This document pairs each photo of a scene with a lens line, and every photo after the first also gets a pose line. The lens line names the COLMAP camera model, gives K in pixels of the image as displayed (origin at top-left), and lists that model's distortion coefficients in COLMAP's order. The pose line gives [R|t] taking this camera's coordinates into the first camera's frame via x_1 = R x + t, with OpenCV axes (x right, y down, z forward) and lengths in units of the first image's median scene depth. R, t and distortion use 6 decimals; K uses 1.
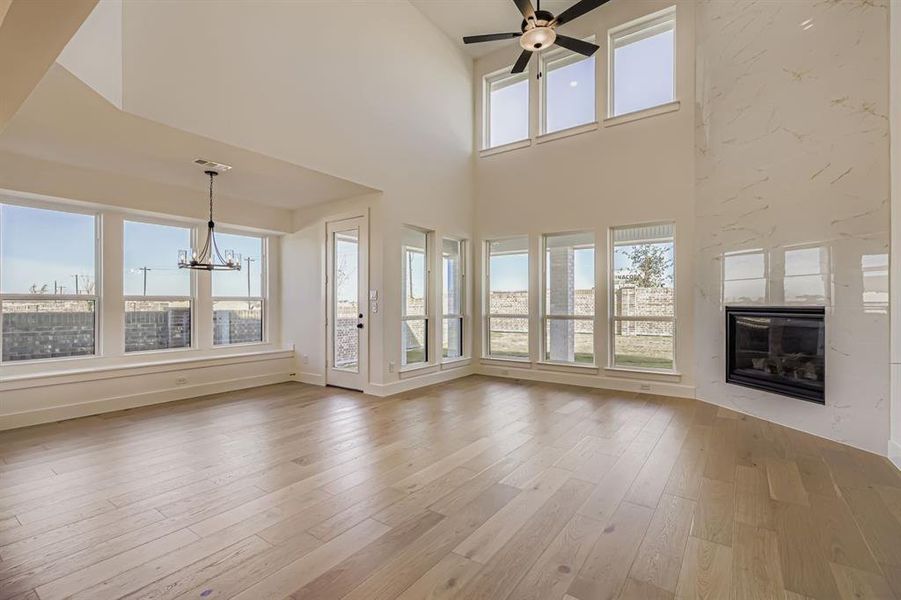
lens RADIAL K [[410.0, 0, 447.1], [0, 410.0, 305.6], [0, 0, 1]] dist [0.004154, -0.000291]
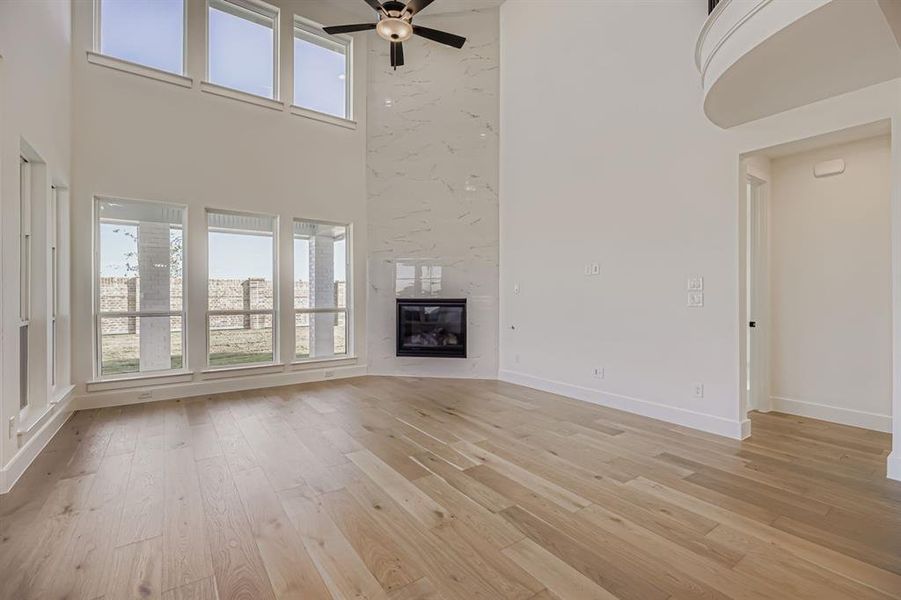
lens RADIAL K [[410.0, 0, 459.2], [0, 410.0, 296.1], [0, 0, 1]] dist [0.004154, -0.000291]
pose [[0.308341, 0.003474, 0.951270, -0.458581], [0.003348, 0.999983, -0.004738, 0.001321], [-0.951270, 0.004646, 0.308324, 0.371722]]
